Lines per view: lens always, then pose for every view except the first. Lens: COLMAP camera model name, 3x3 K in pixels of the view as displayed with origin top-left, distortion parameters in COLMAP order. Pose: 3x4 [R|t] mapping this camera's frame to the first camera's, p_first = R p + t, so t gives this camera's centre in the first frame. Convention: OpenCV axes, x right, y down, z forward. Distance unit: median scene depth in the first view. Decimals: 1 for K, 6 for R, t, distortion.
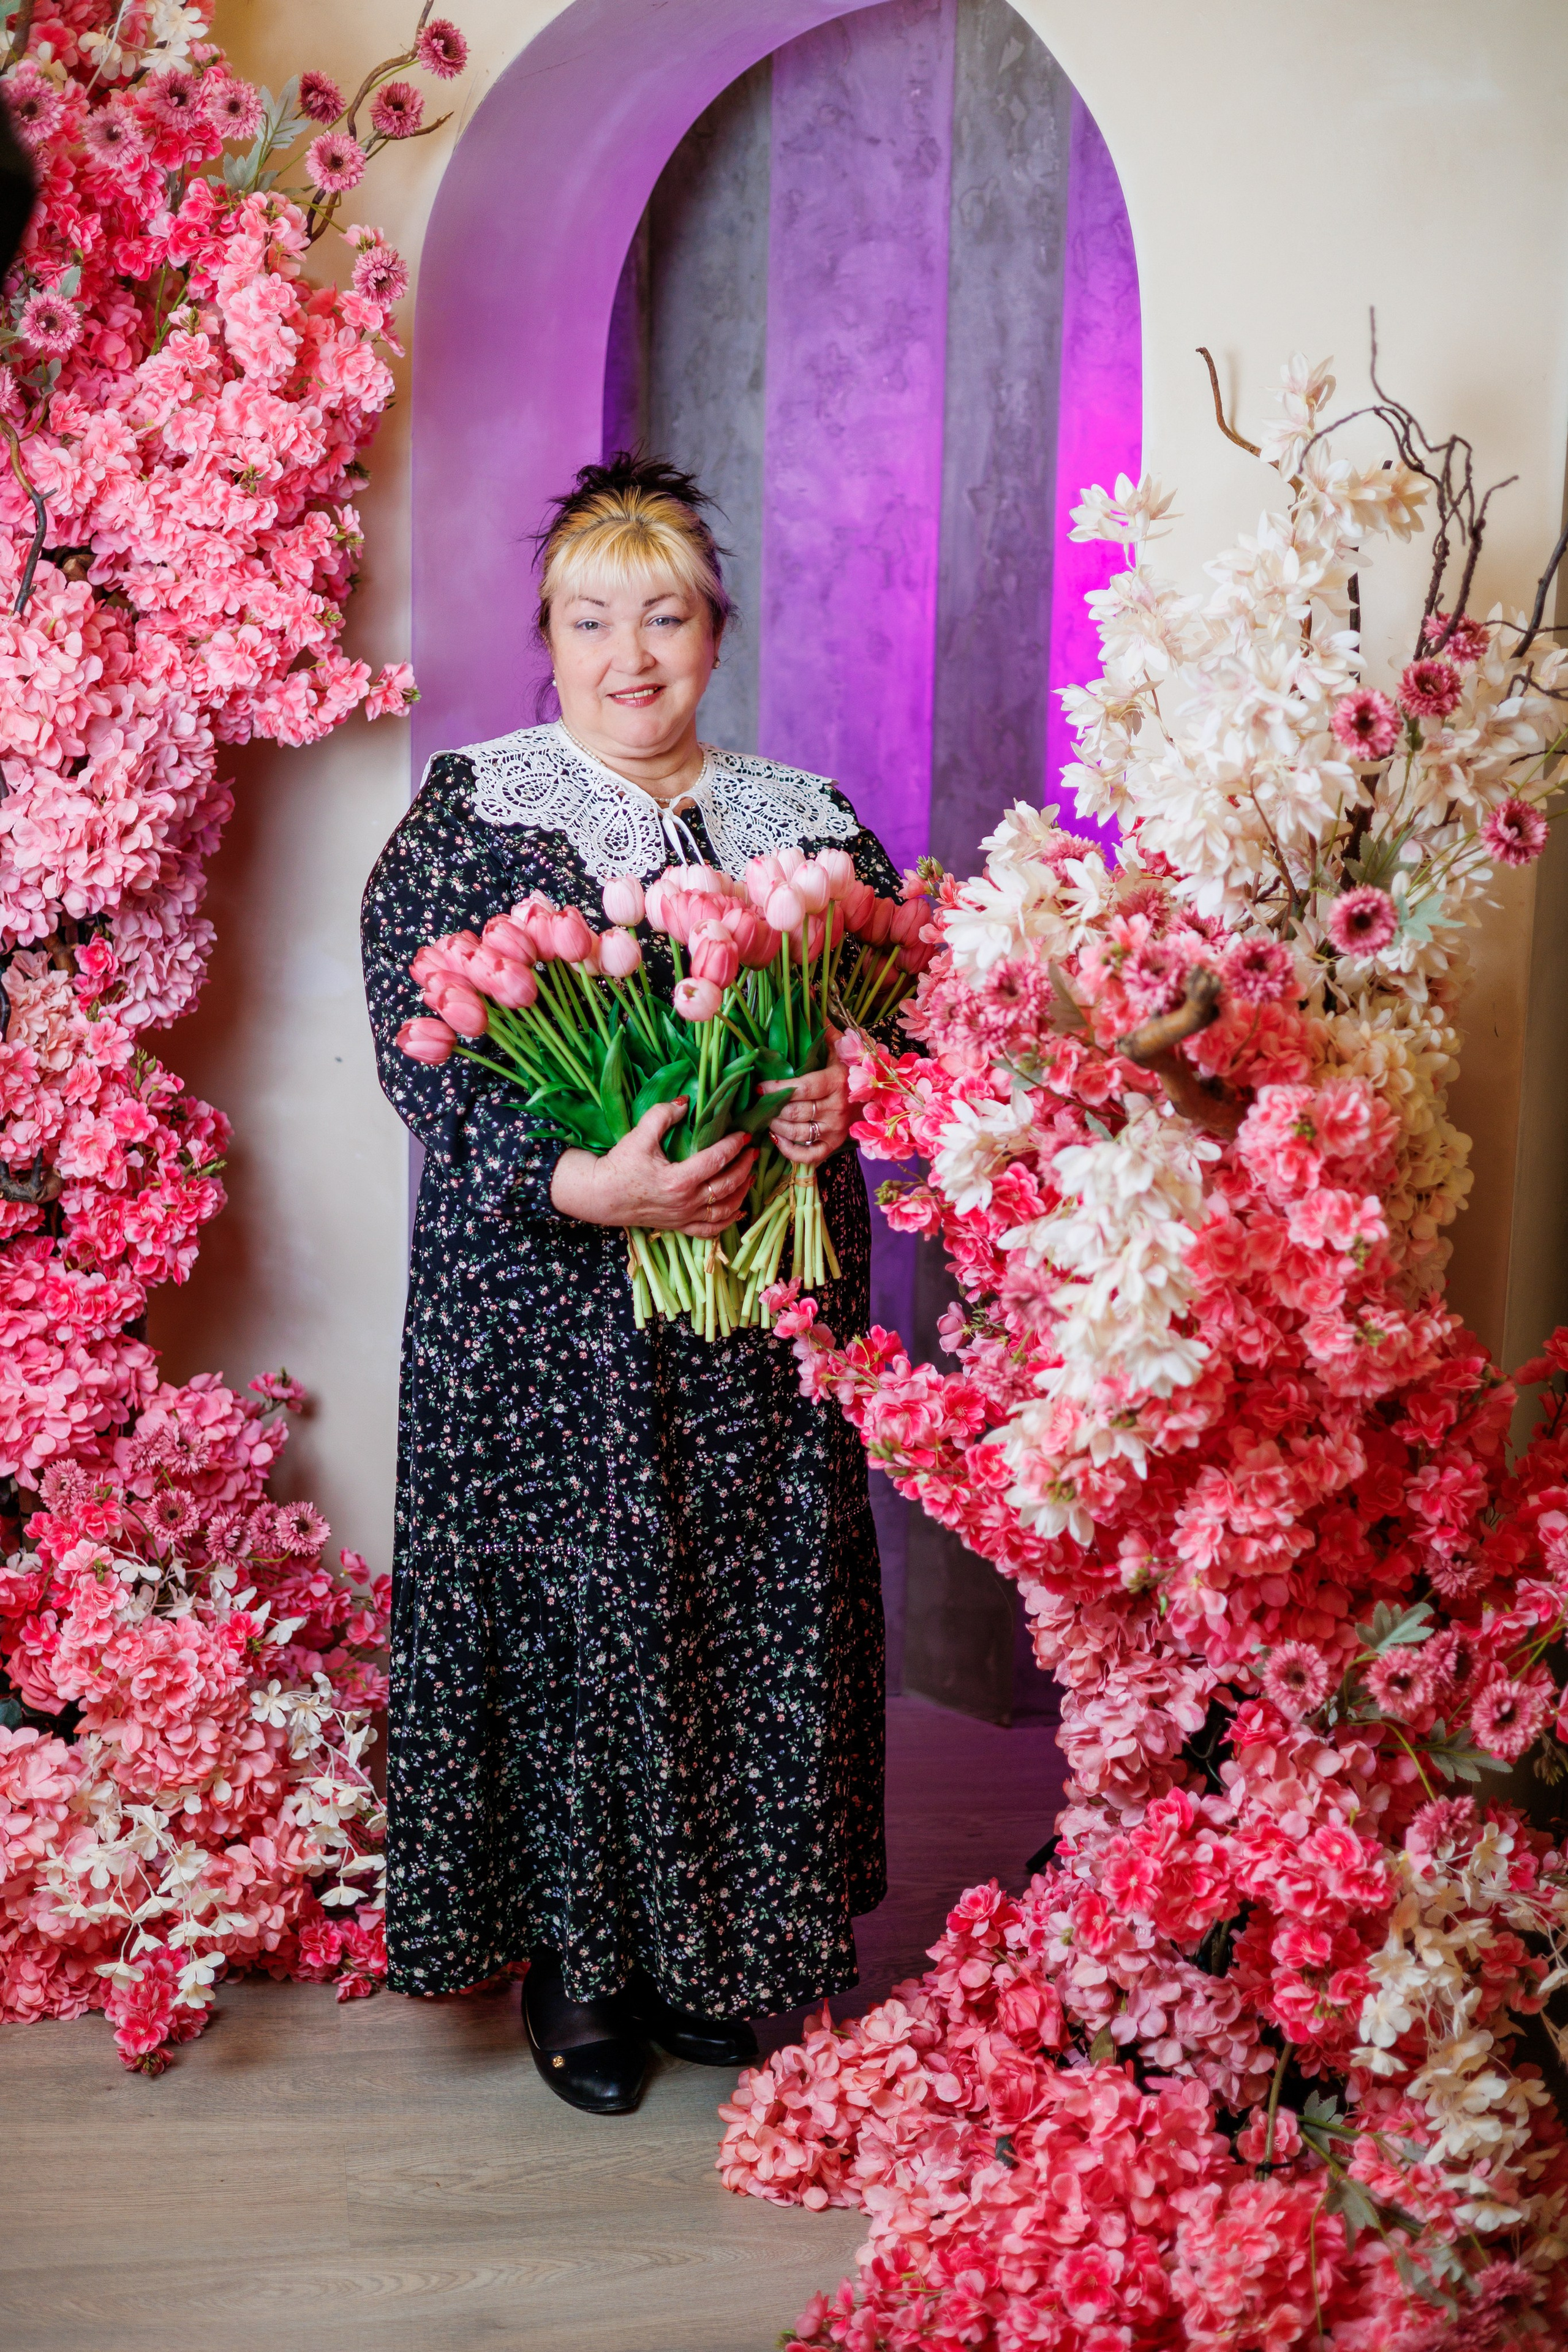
lens RADIAL K [[3382.1, 0, 781.0], [0, 3382.1, 1167.4], [0, 0, 1]] dist [-0.006730, 0.000000]
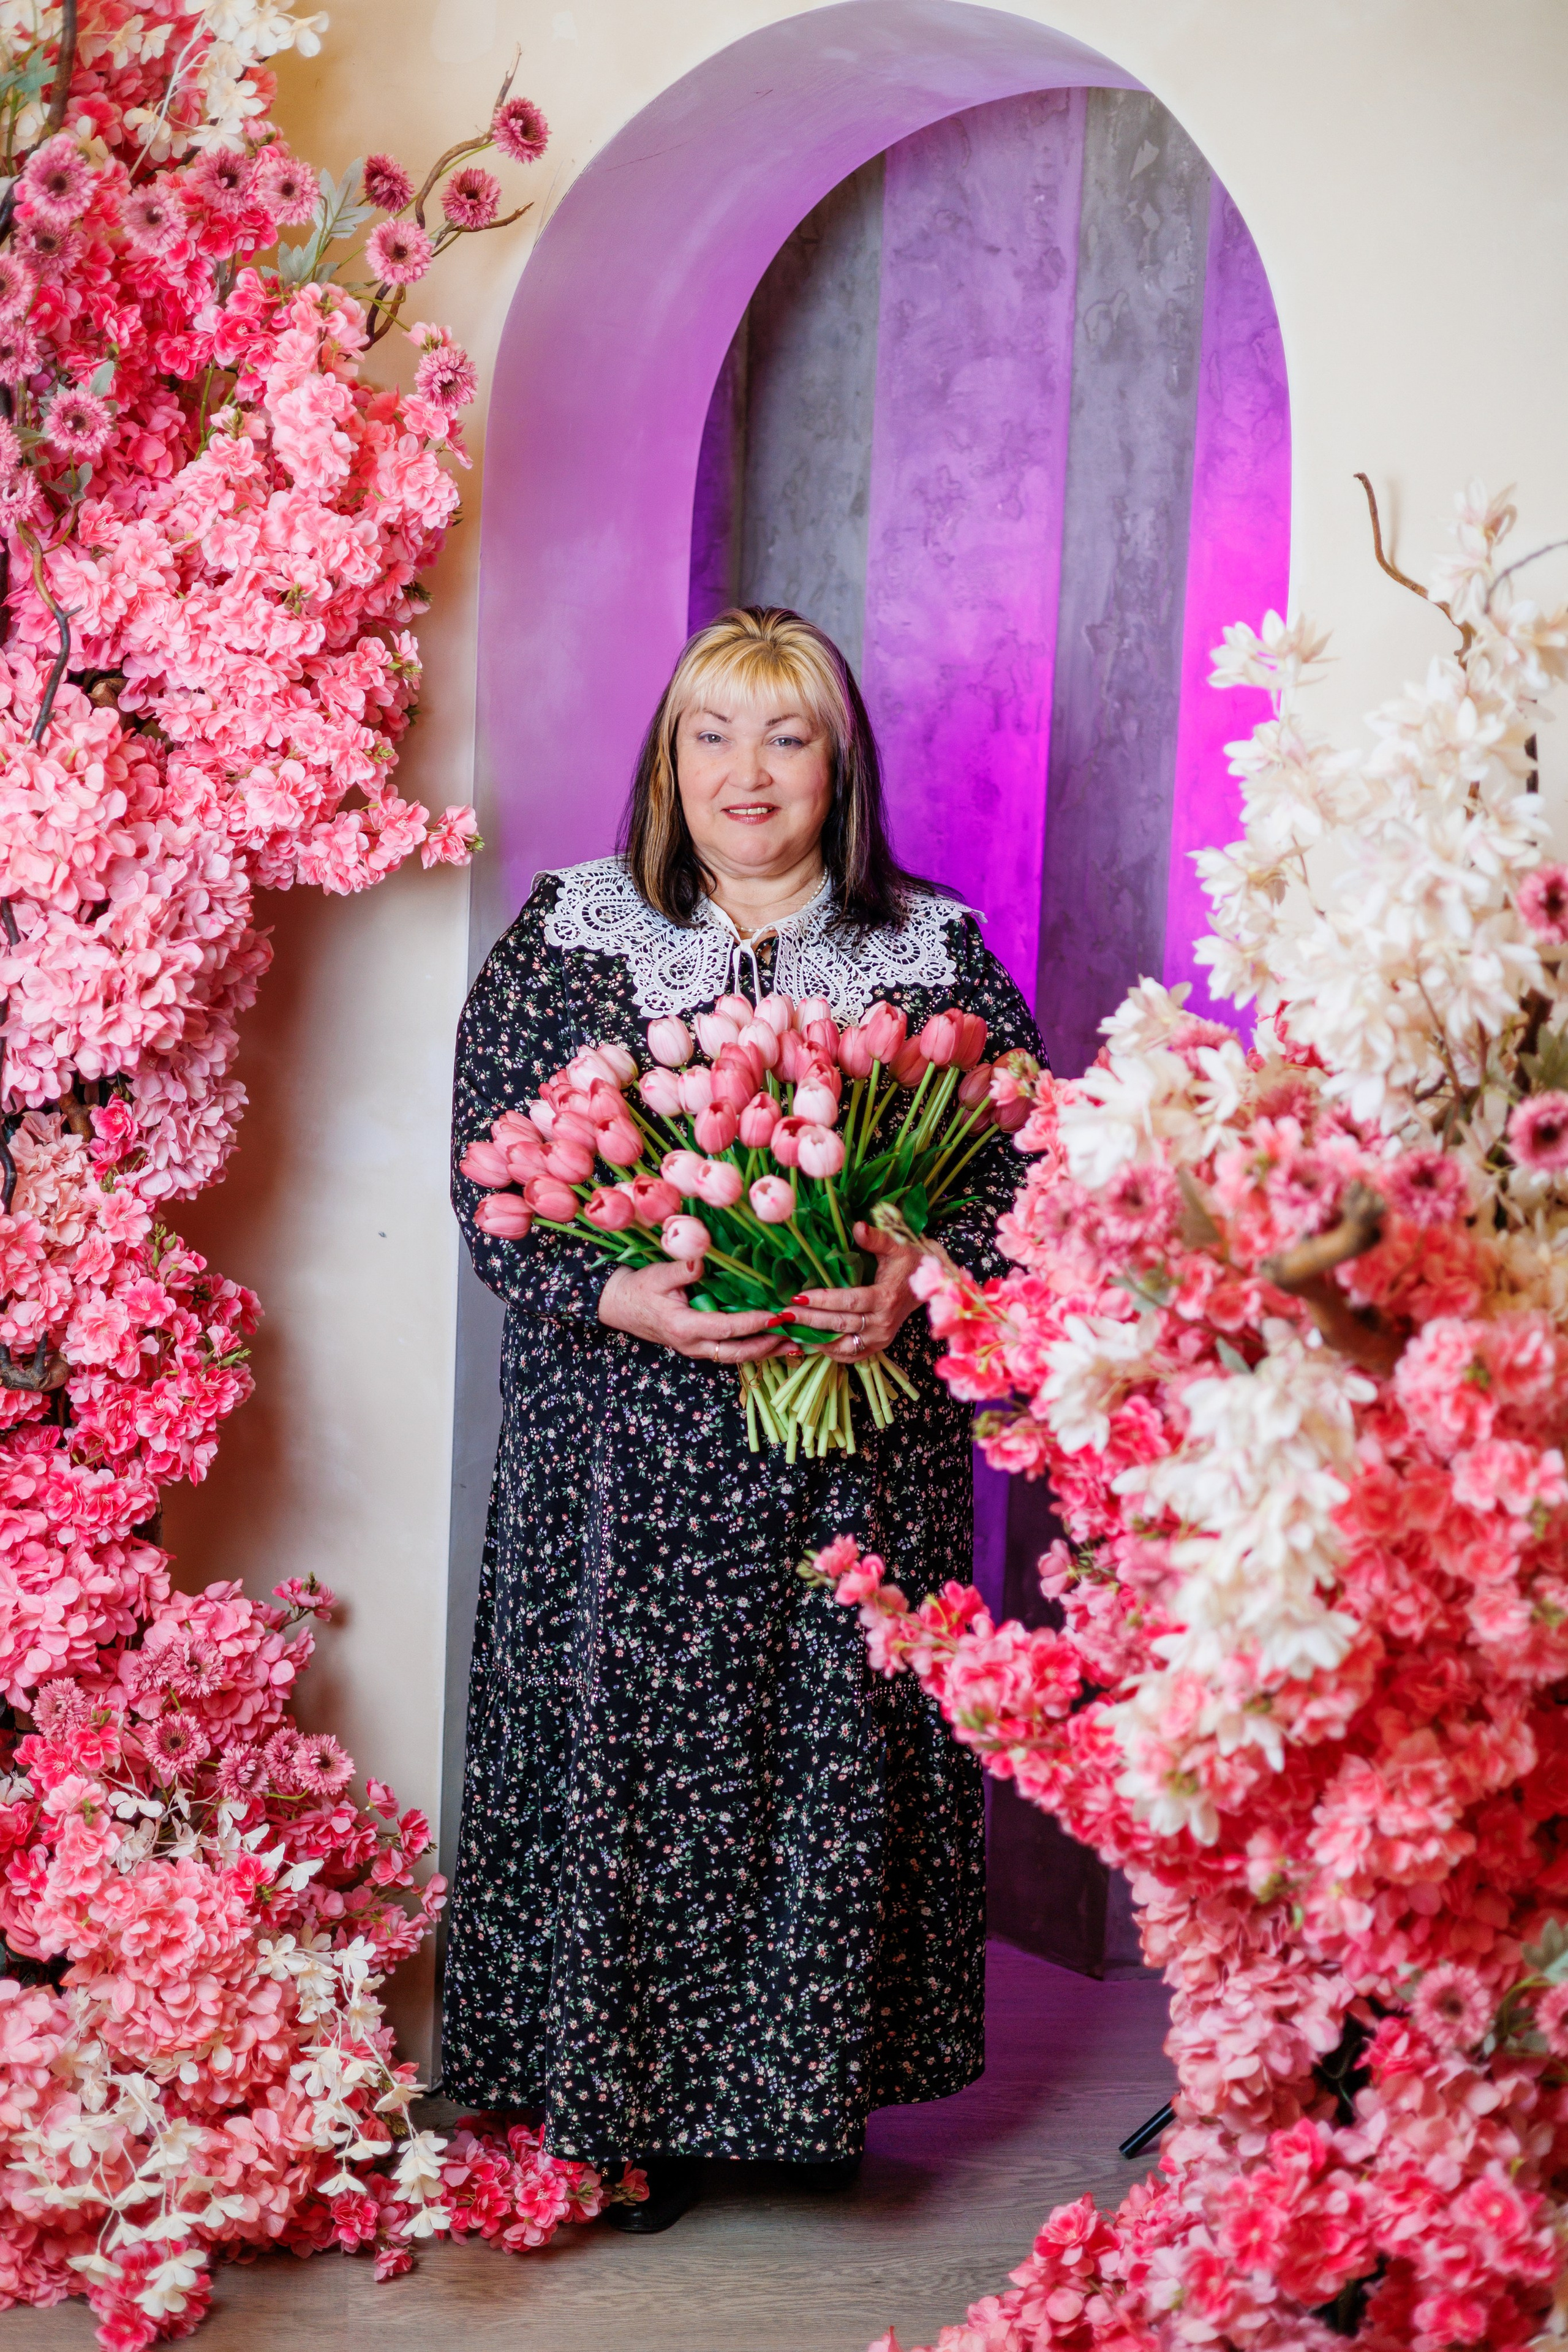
lens RADIAL K [[3382.1, 0, 763.9], [0, 3382.1, 1164.1], [0, 0, 1]] dist [-0.006730, 0.000000]
pose [[0.999232, 0.024345, -0.030712, -0.000781], [-0.025544, 0.998902, -0.039267, -0.020533], [0.029723, 0.040021, 0.998757, 0.107276]]
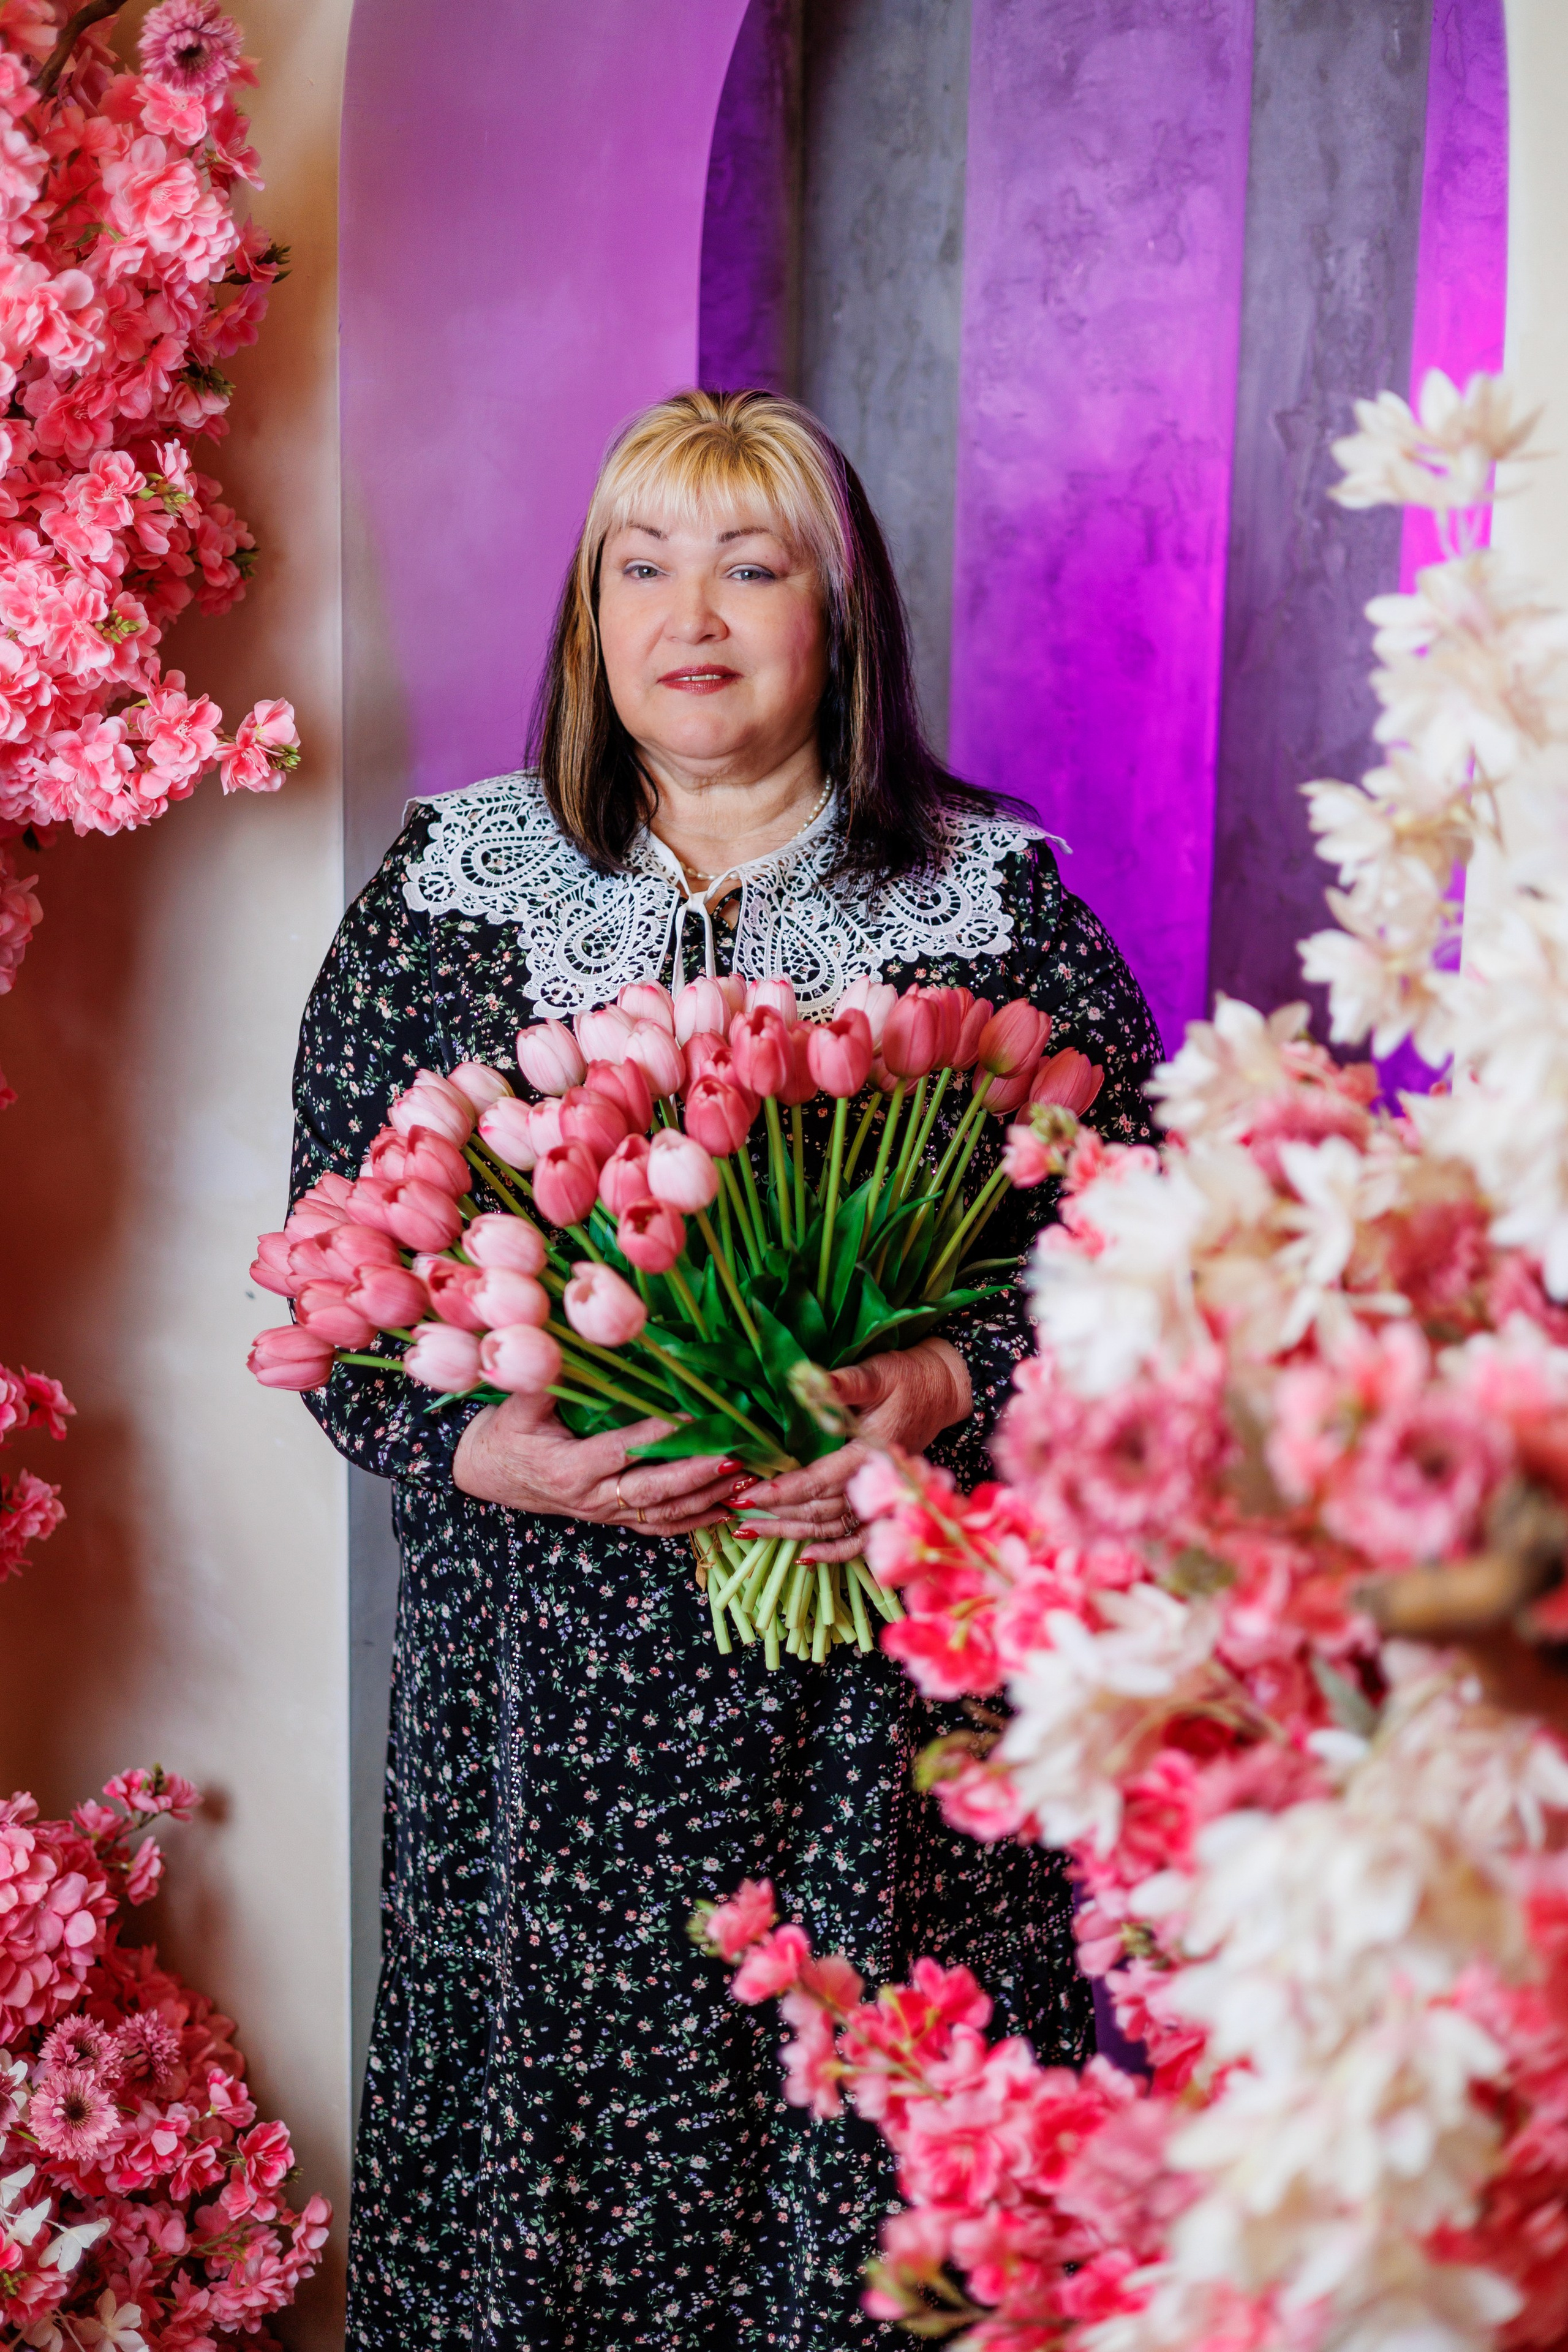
lens RADIAL K [[3382.1, 0, 789.9], [0, 3382.1, 1181.0], [0, 0, 1]] dist [-0.006730, 0.000000]
pose [[0.990669, 0.026785, -0.133633, 0.067401], [-0.023902, 0.999447, 0.023128, -0.082465], [0.134178, -0.019718, 0.990761, 0.426831]]
